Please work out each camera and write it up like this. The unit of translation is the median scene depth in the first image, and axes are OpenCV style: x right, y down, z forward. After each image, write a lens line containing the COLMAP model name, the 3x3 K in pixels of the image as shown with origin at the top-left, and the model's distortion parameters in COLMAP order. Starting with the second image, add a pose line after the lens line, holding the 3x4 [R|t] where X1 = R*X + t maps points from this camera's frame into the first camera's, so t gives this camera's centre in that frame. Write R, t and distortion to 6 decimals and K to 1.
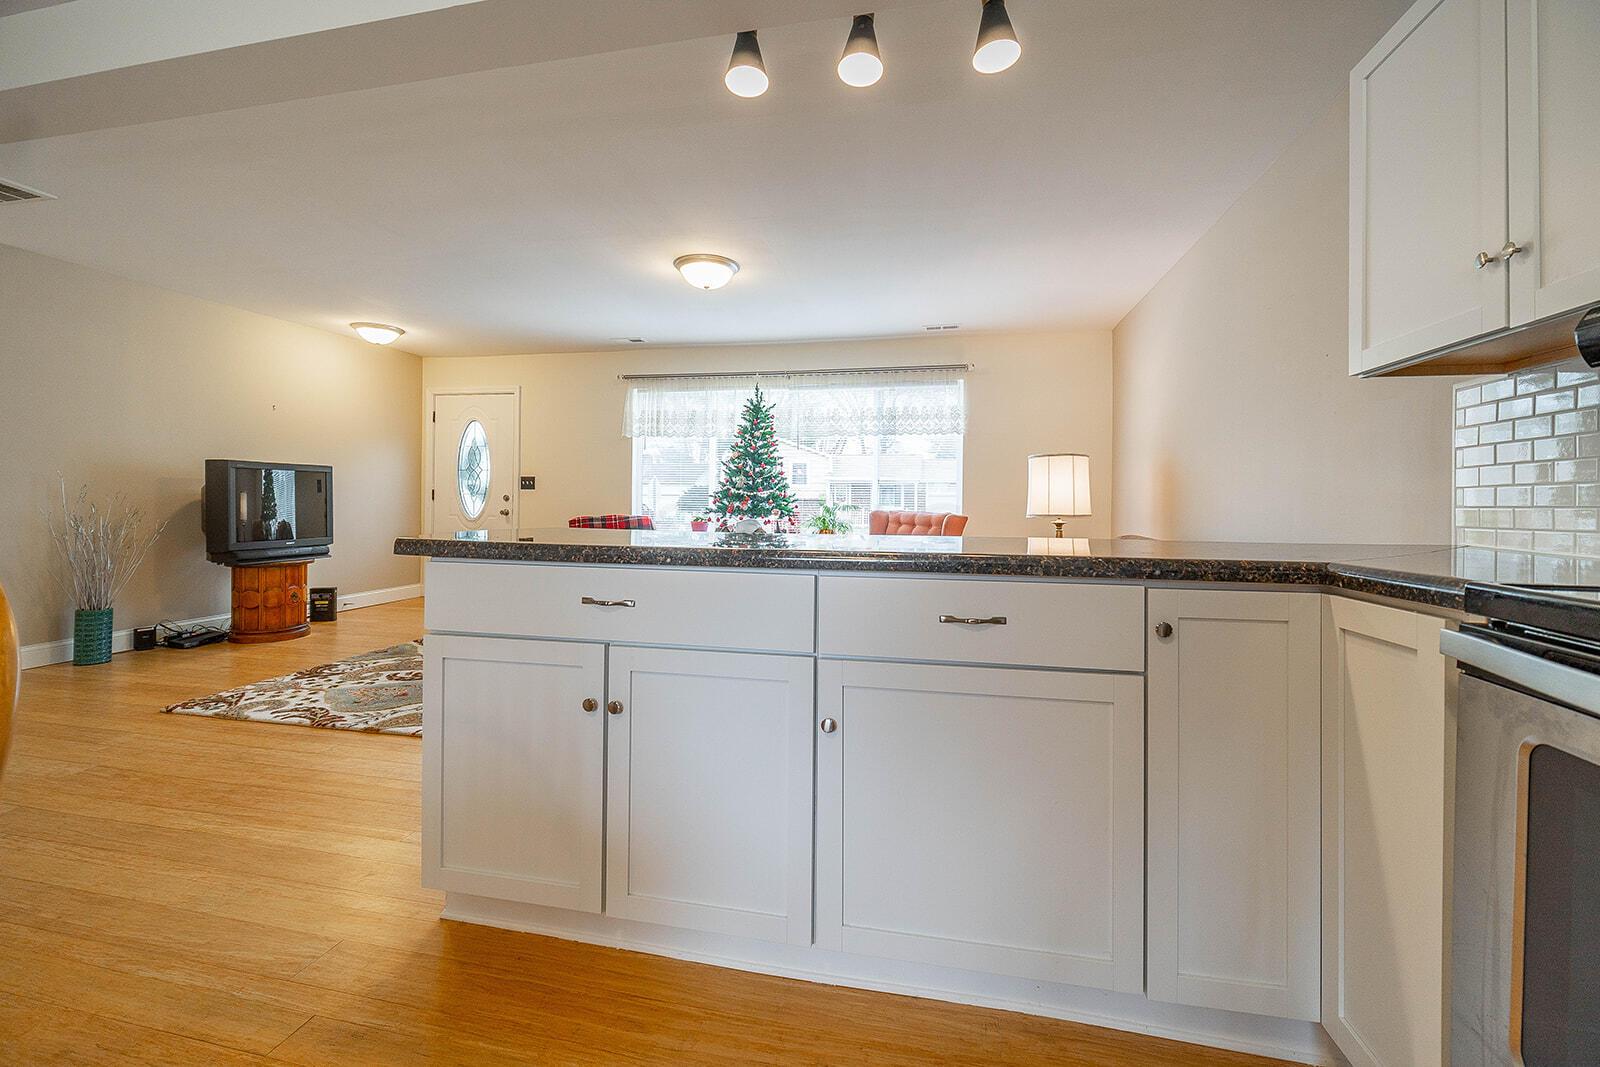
lens RADIAL K [[652.7, 0, 807.4], [0, 652.7, 497.5], [0, 0, 1]] dist [-0.000009, -0.000094]
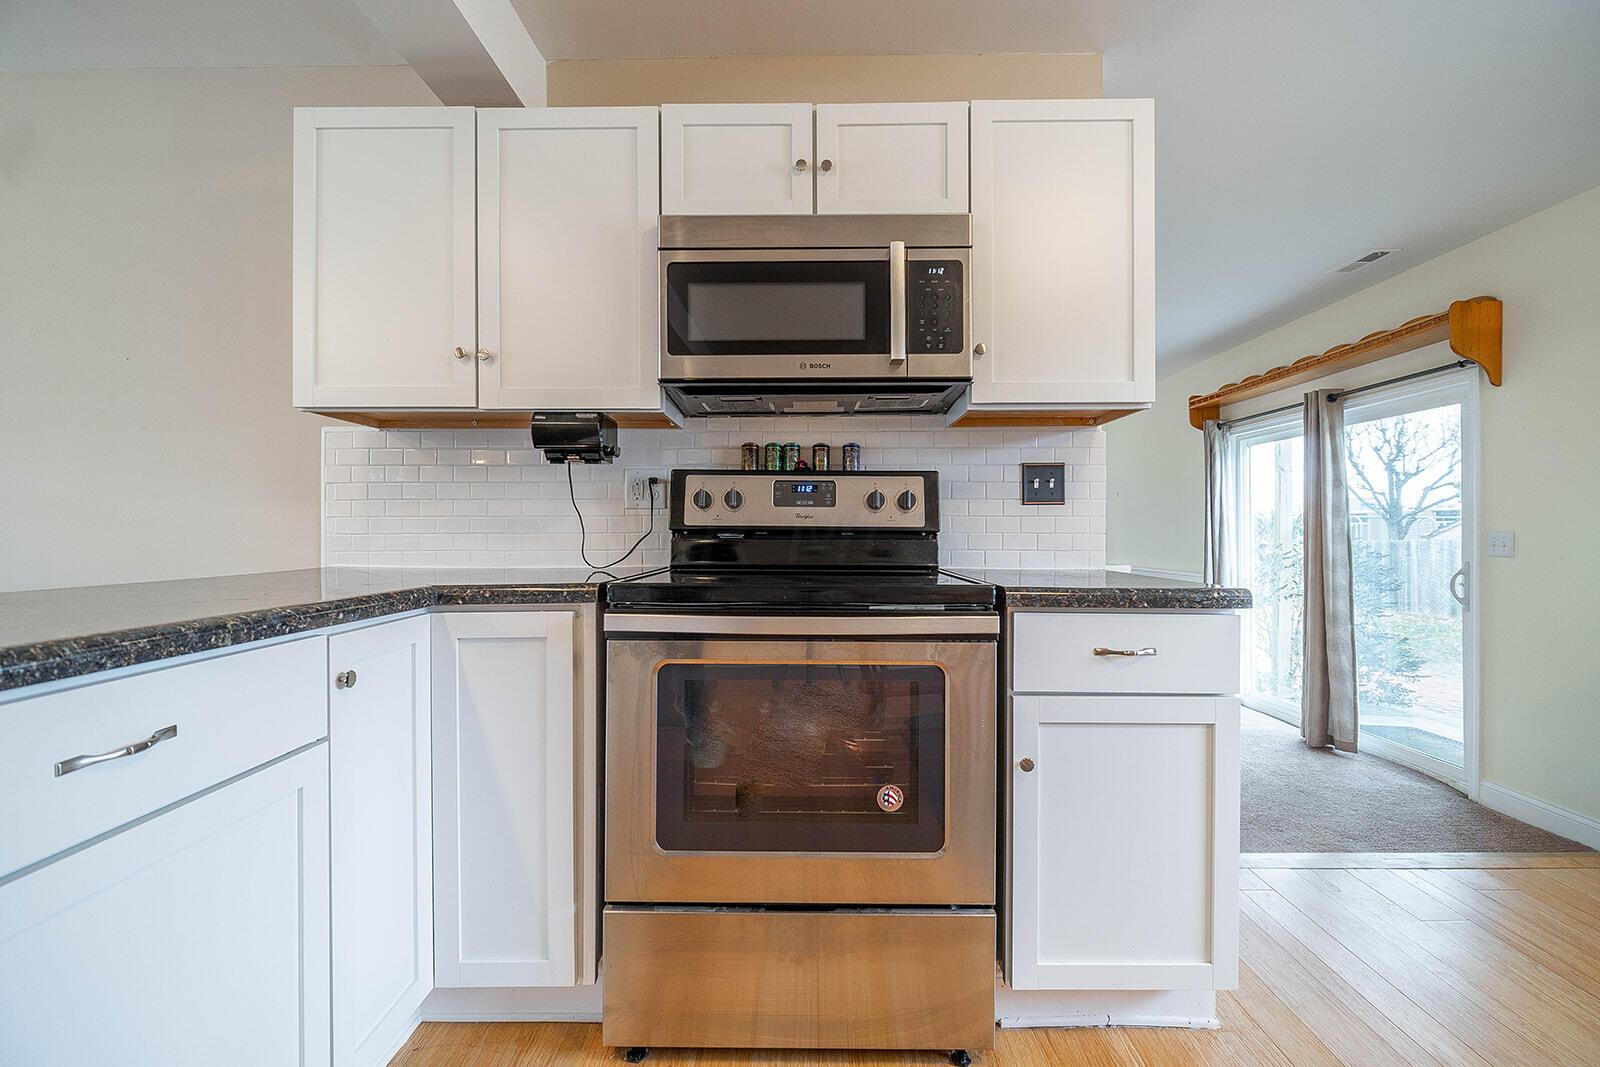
lens RADIAL K [[651.4, 0, 812.0], [0, 651.4, 527.1], [0, 0, 1]] dist [0.000567, -0.000246]
pose [[-0.199701, -0.002882, 0.979853, -0.094245], [-0.008638, 0.999962, 0.001181, -0.002147], [-0.979819, -0.008228, -0.199718, 0.118589]]
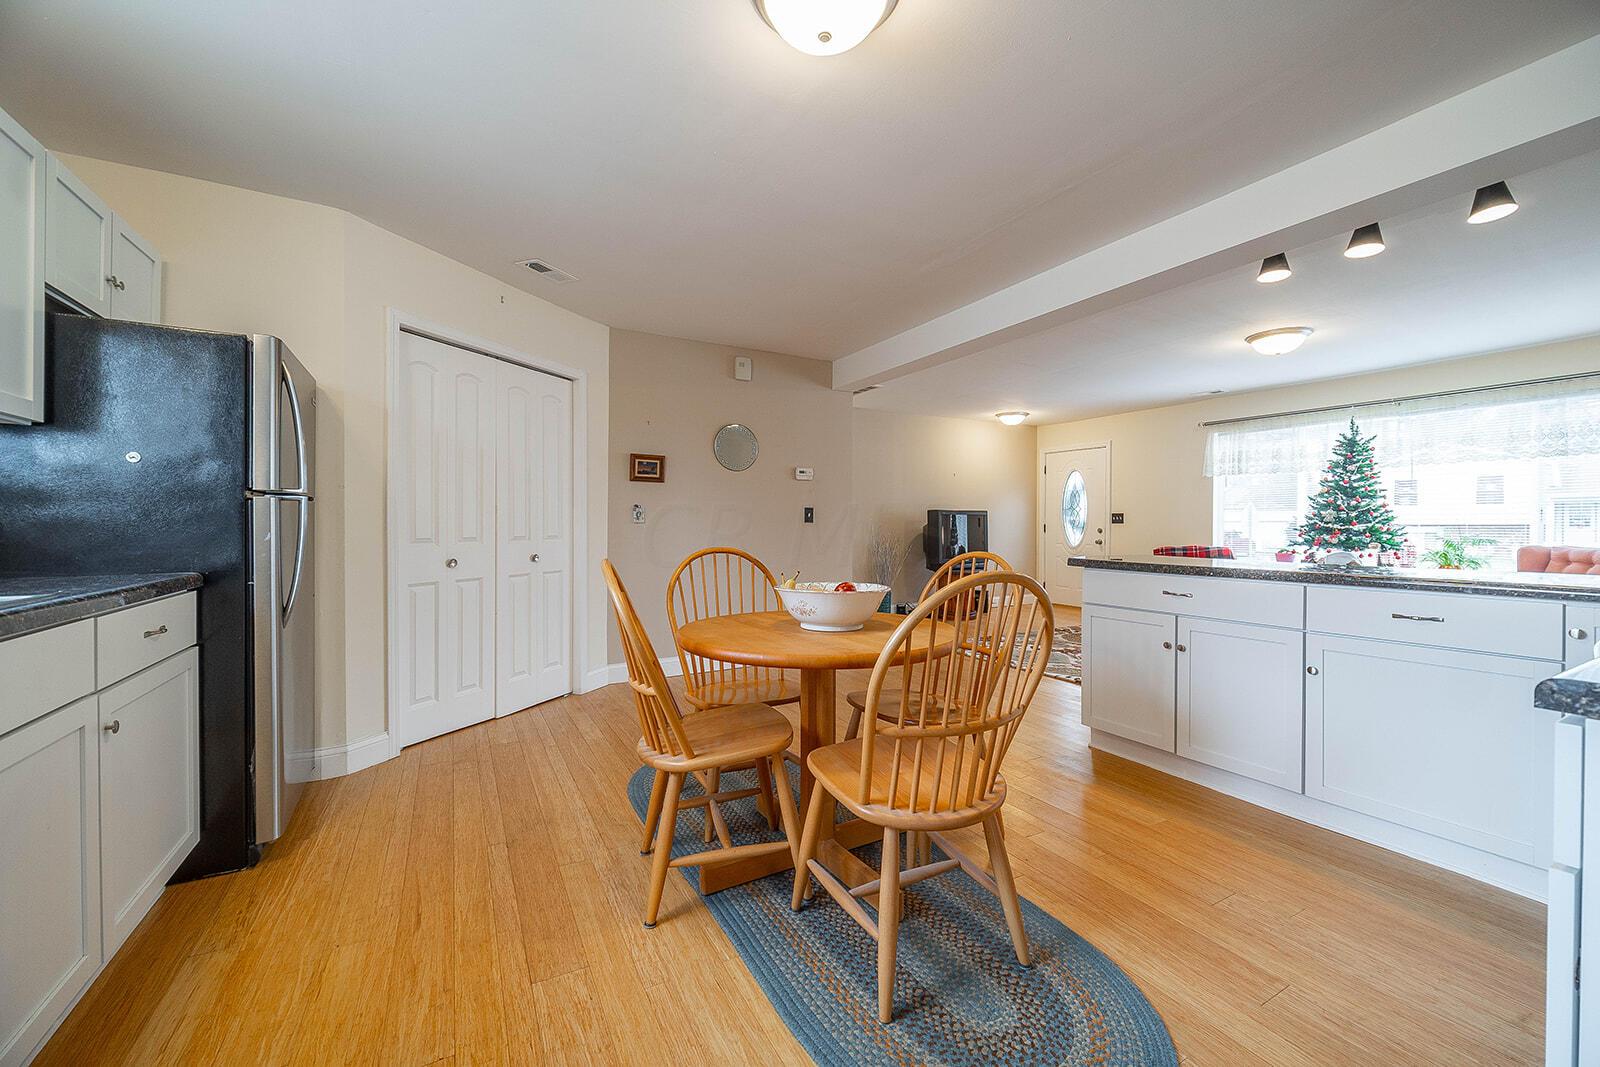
lens RADIAL K [[634.6, 0, 814.5], [0, 634.6, 533.7], [0, 0, 1]] dist [-0.001145, -0.000780]
pose [[0.668430, 0.002044, -0.743772, 0.096337], [0.008118, 0.999917, 0.010043, -0.011957], [0.743731, -0.012751, 0.668357, -0.272248]]
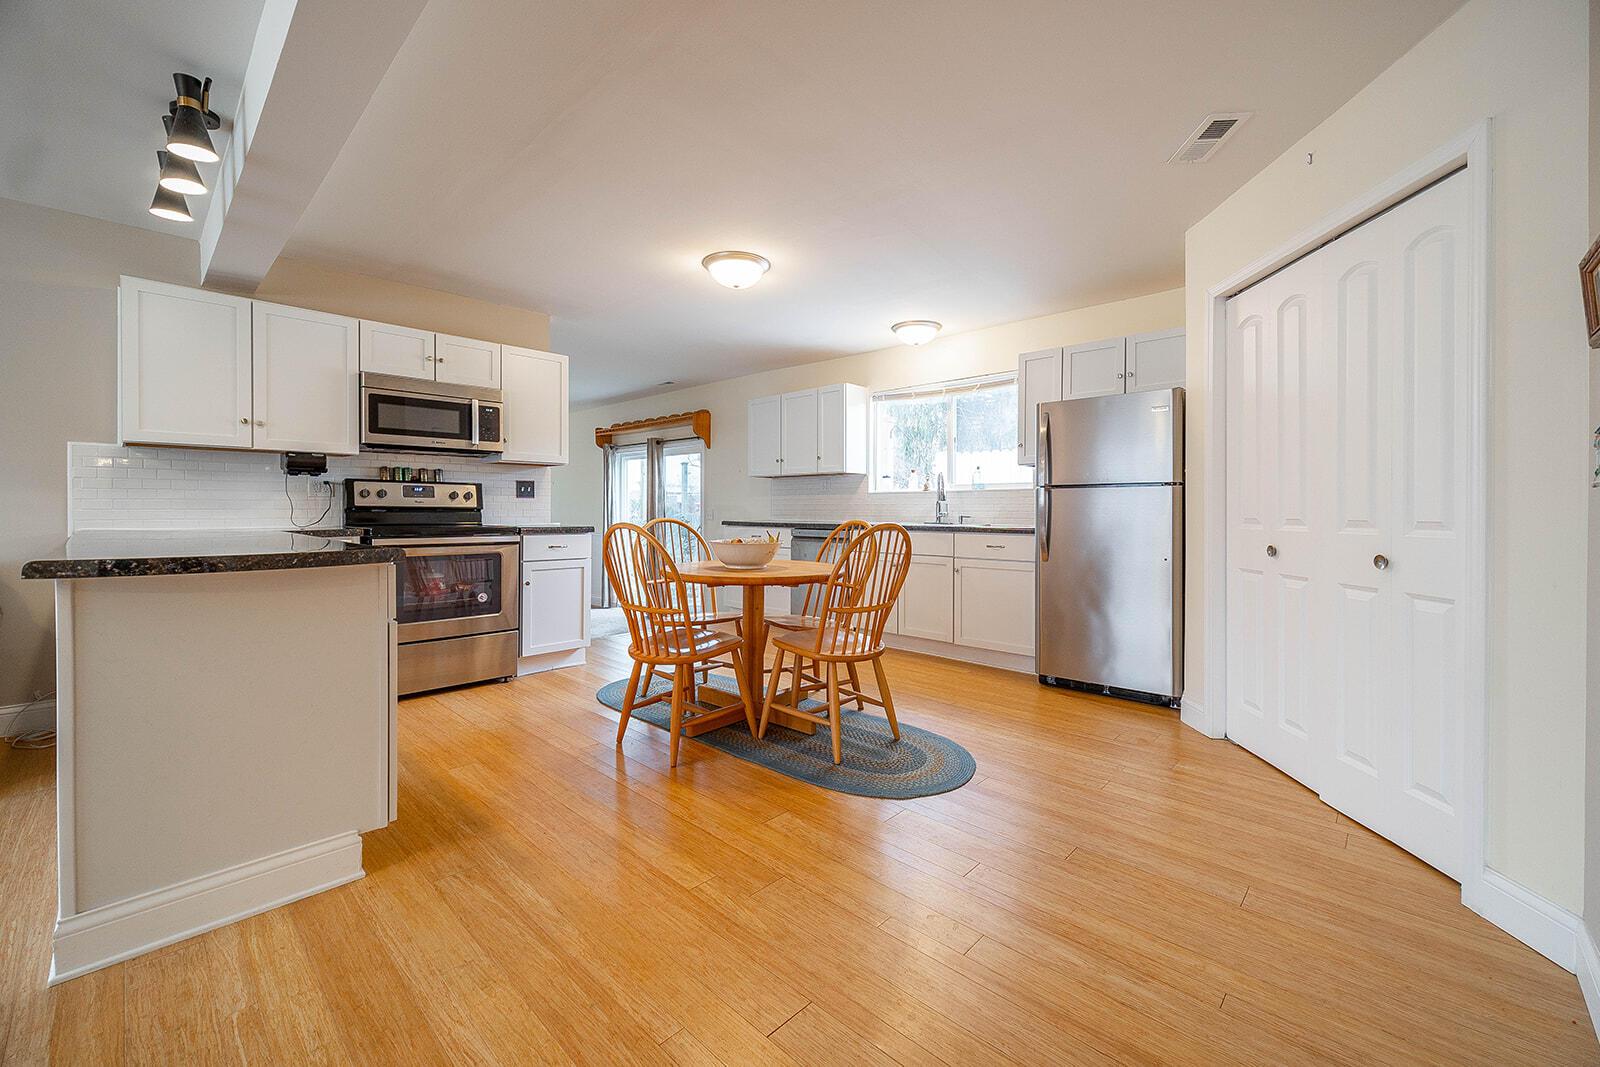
lens RADIAL K [[640.8, 0, 806.8], [0, 640.8, 518.3], [0, 0, 1]] dist [-0.000625, -0.000077]
pose [[-0.851733, -0.019674, 0.523606, -0.524024], [-0.015219, 0.999802, 0.012809, -0.004739], [-0.523755, 0.002941, -0.851864, 0.445251]]
